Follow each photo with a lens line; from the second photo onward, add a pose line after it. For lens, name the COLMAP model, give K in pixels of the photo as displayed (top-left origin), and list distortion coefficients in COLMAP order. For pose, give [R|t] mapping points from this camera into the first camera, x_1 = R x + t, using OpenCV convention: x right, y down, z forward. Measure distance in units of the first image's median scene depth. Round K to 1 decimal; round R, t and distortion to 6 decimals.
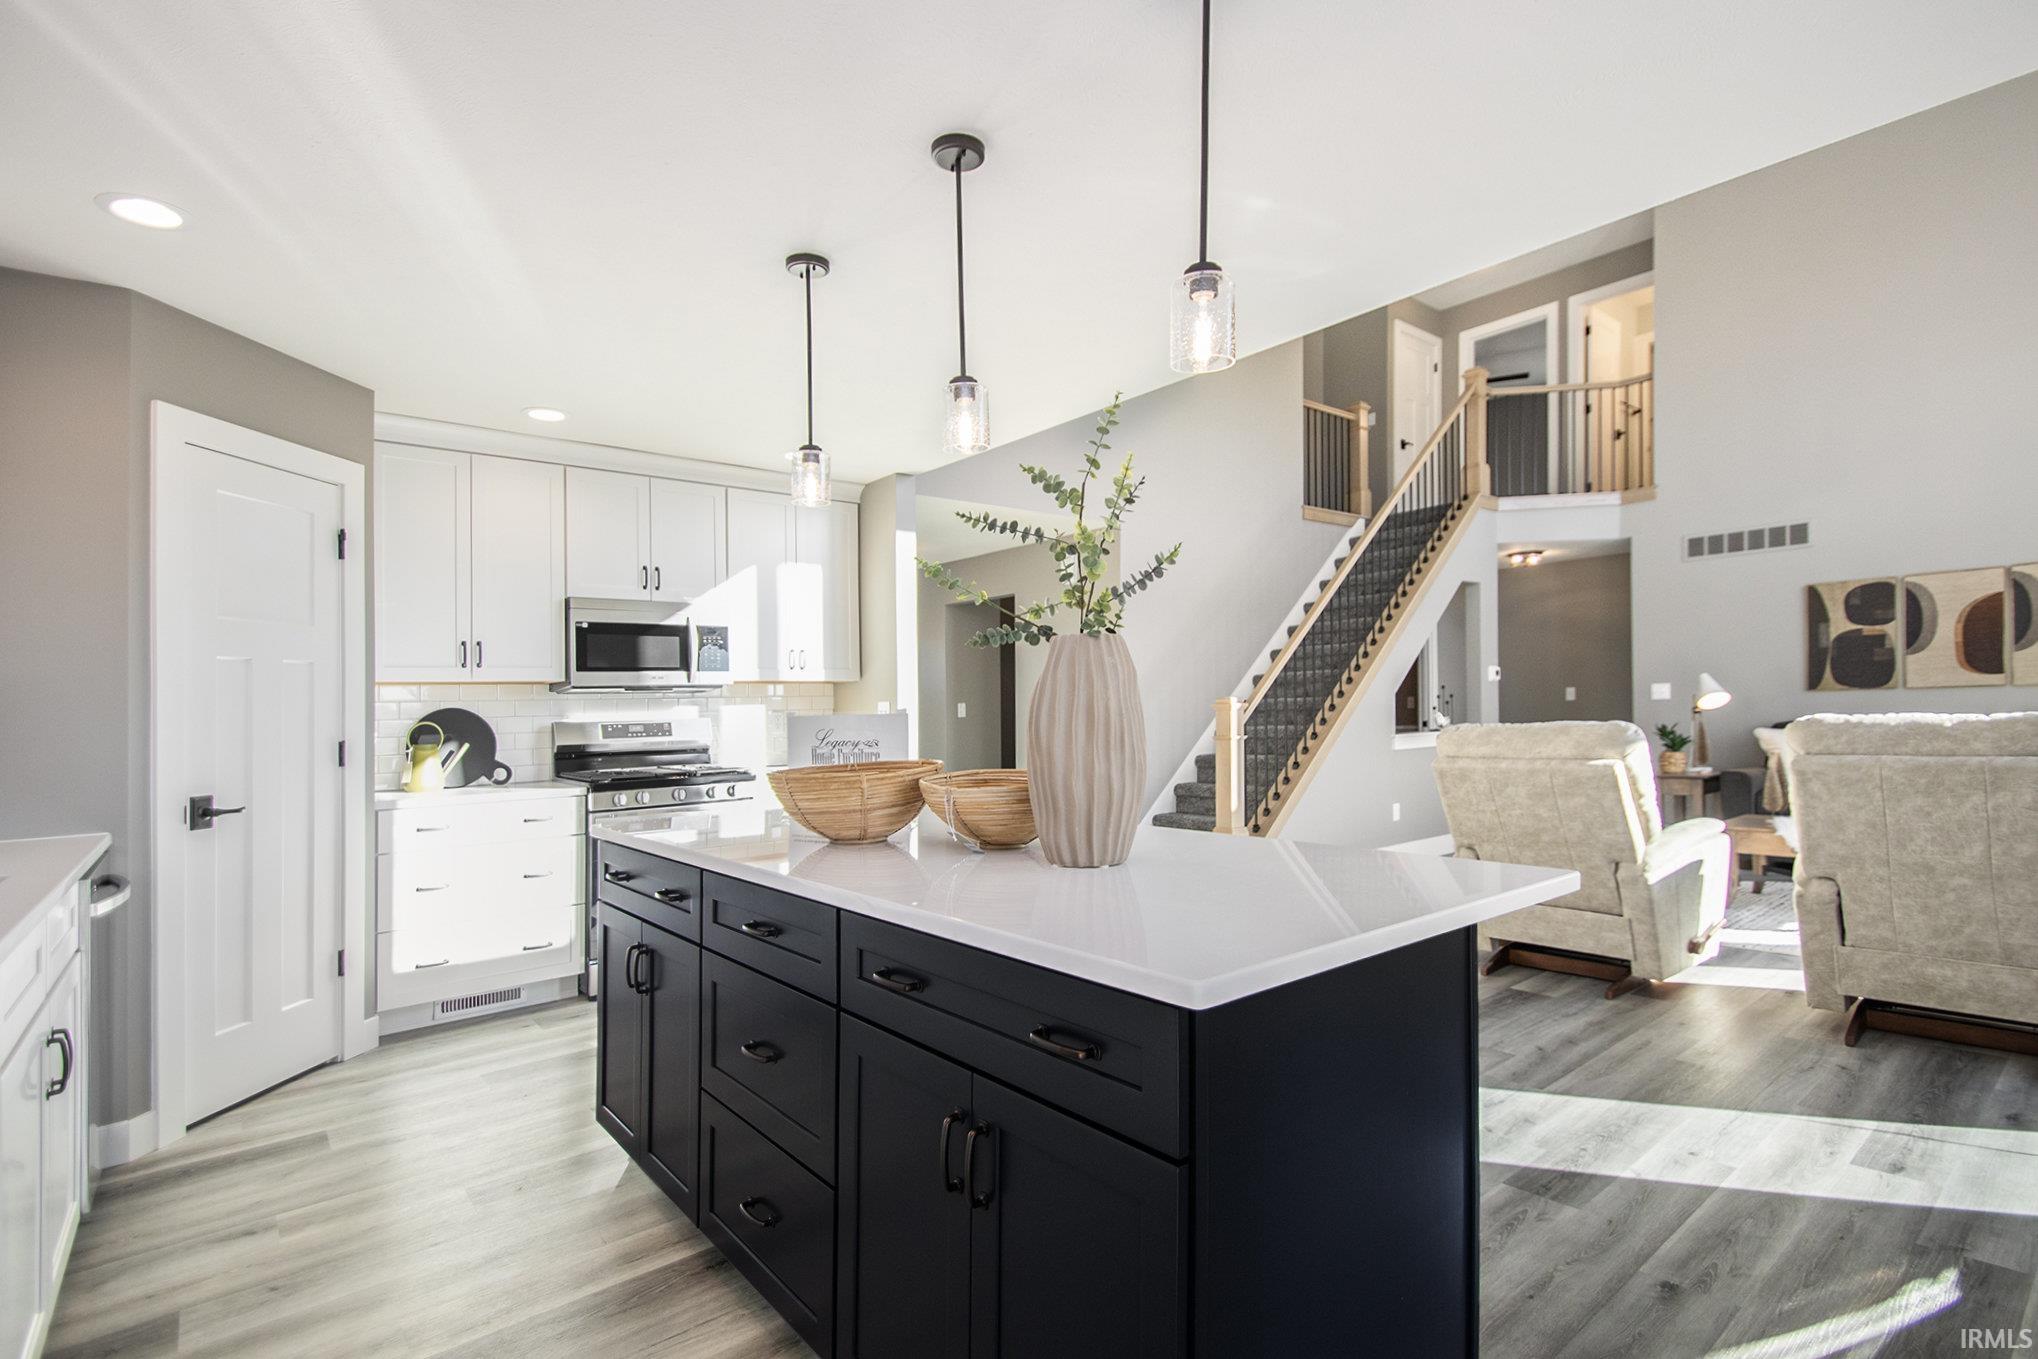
lens RADIAL K [[936.7, 0, 1025.4], [0, 936.7, 691.6], [0, 0, 1]] dist [-0.005794, -0.000762]
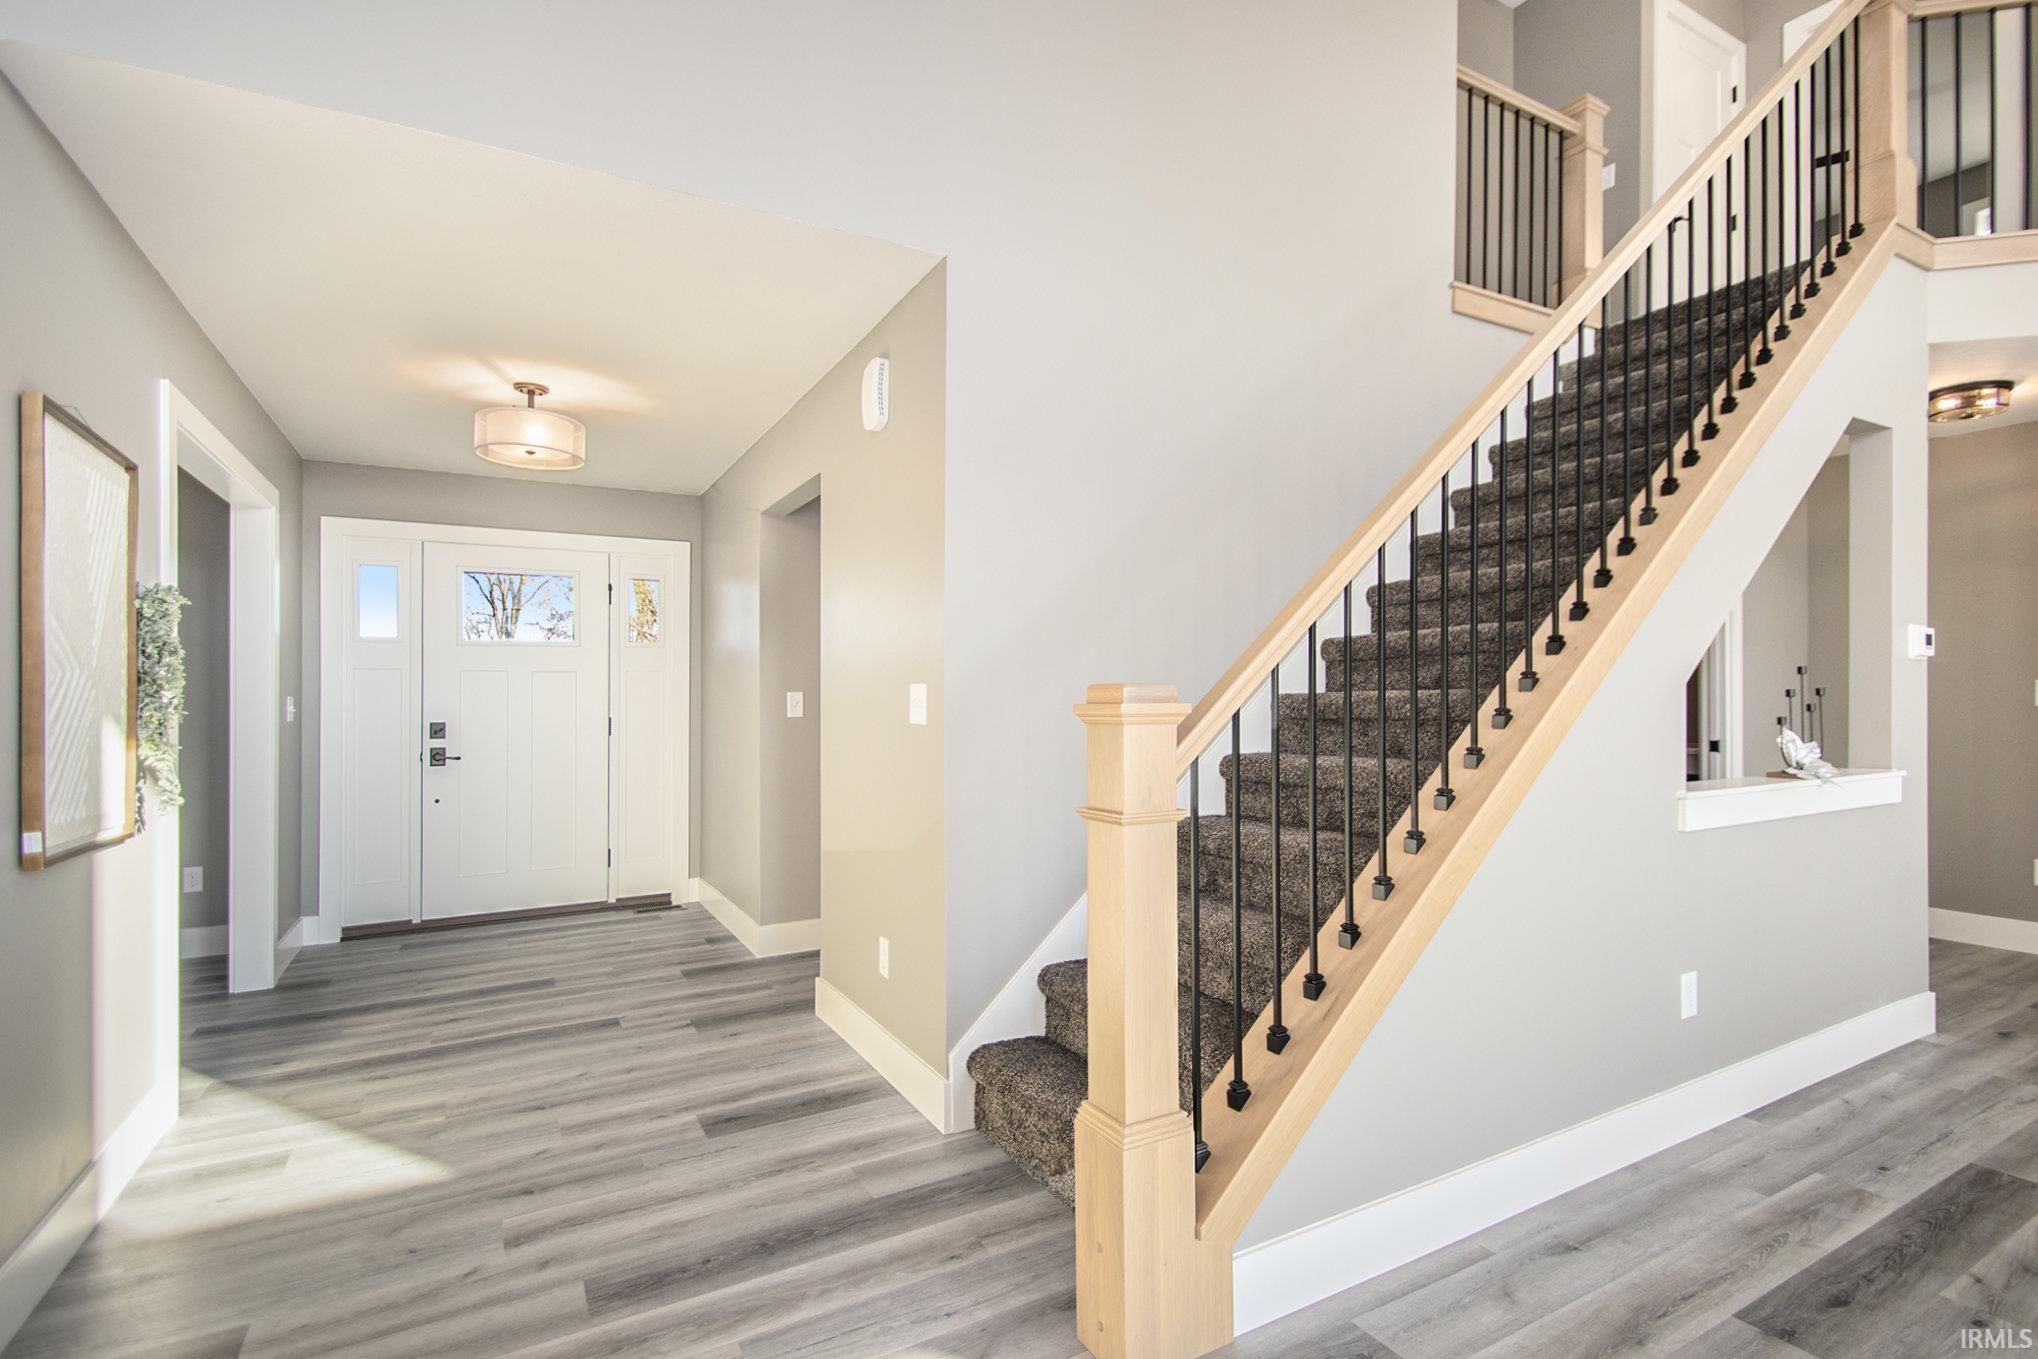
lens RADIAL K [[936.7, 0, 1025.4], [0, 936.7, 691.6], [0, 0, 1]] dist [-0.005794, -0.000762]
pose [[0.982307, 0.007378, -0.187132, 0.200553], [-0.007092, 0.999972, 0.002194, 0.006488], [0.187143, -0.000828, 0.982332, 0.573964]]
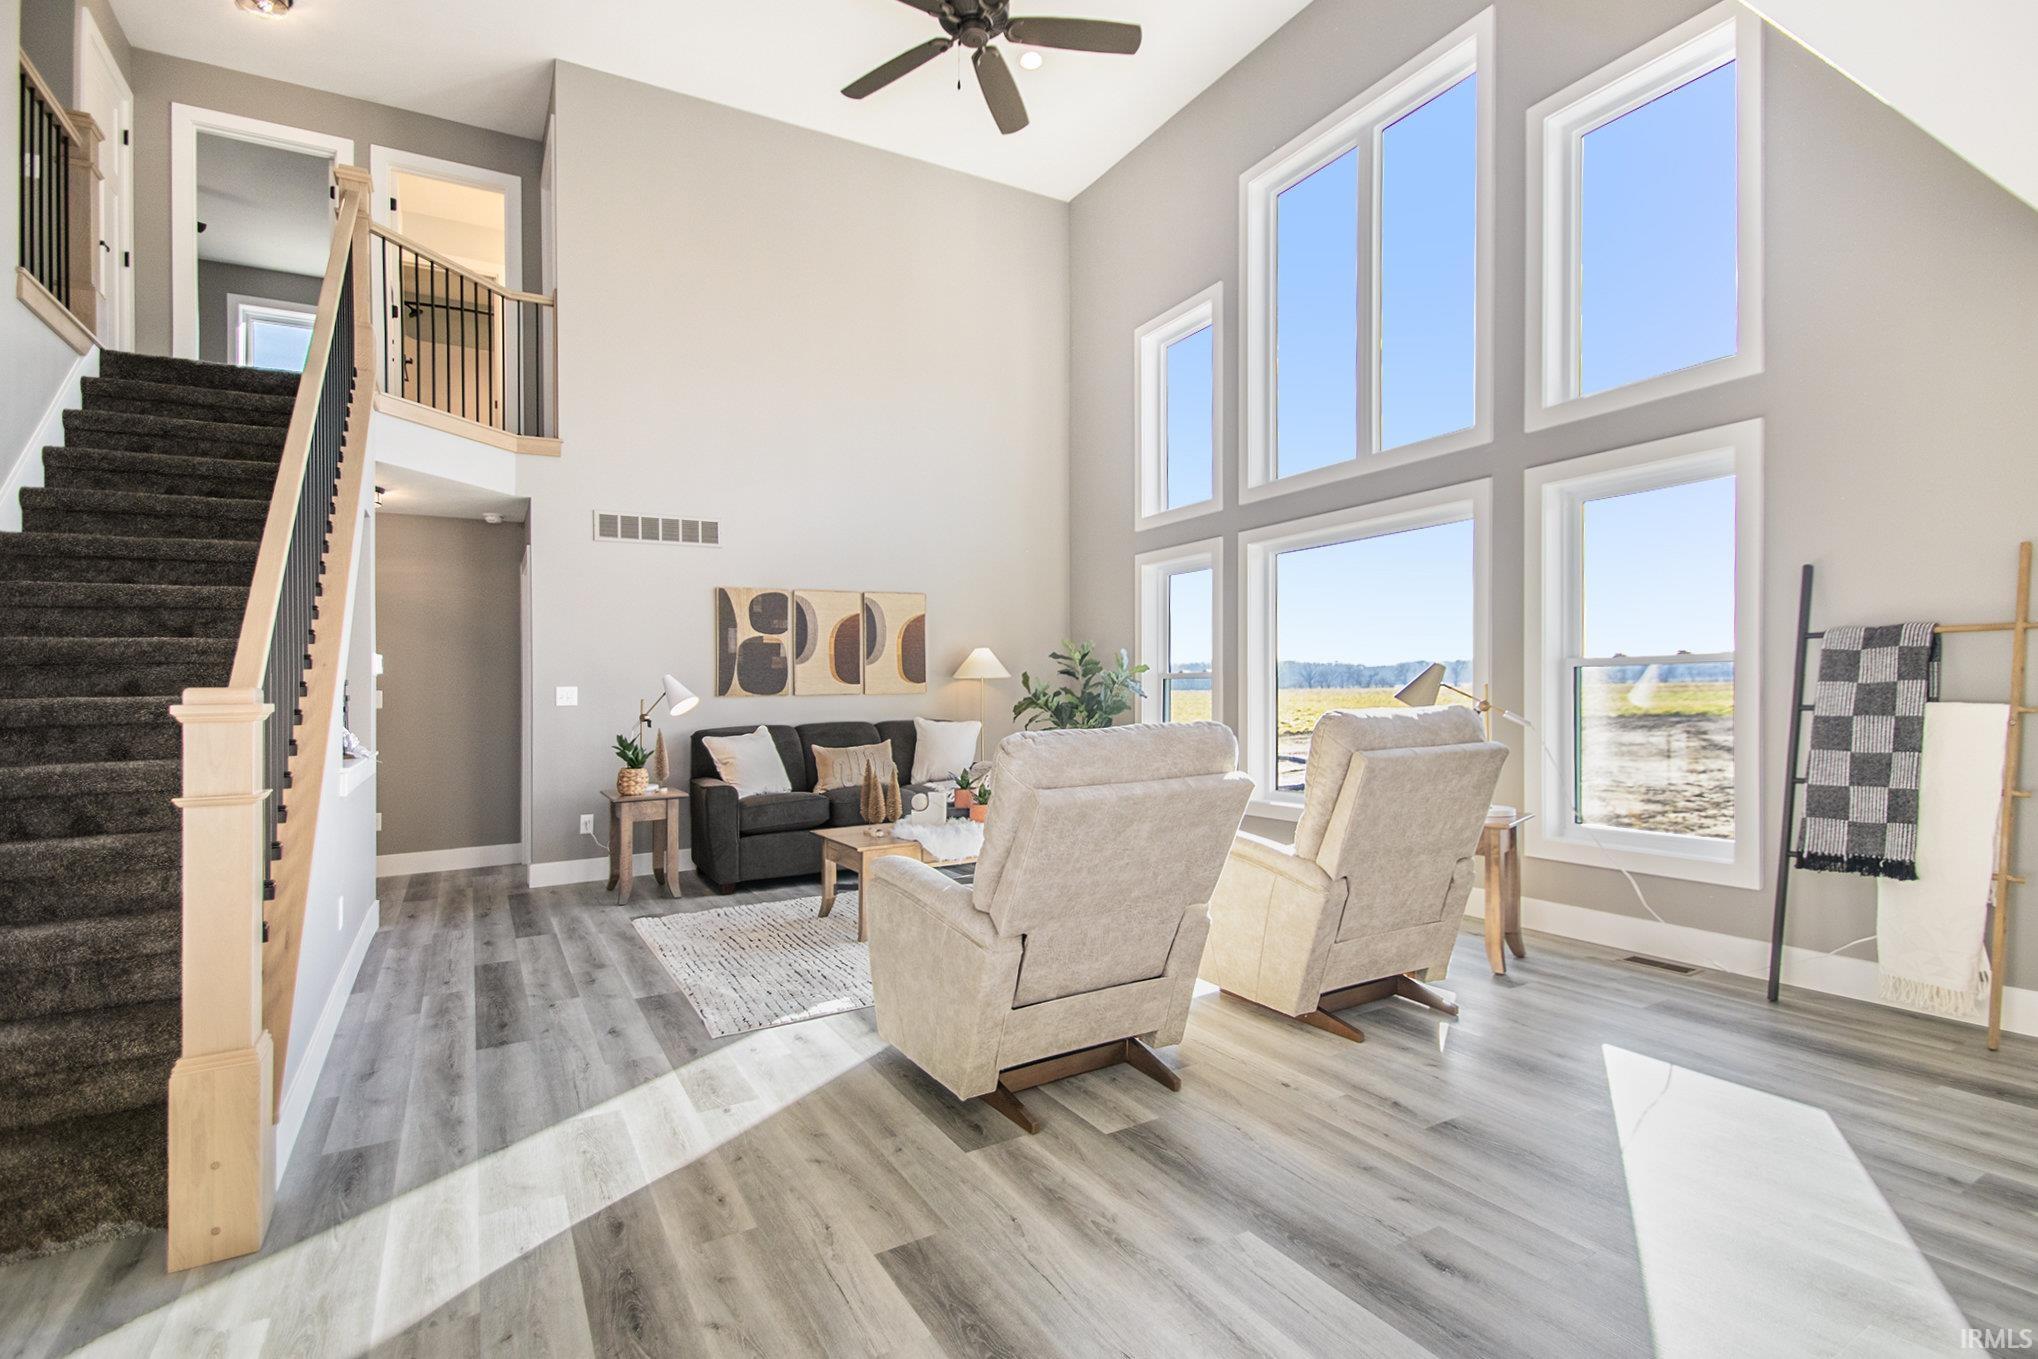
lens RADIAL K [[981.2, 0, 1030.8], [0, 981.2, 681.2], [0, 0, 1]] dist [0.019598, -0.000317]
pose [[0.154199, 0.028287, 0.987635, -0.105838], [-0.007092, 0.999596, -0.027522, 0.007953], [-0.988014, -0.002761, 0.154337, 0.517194]]
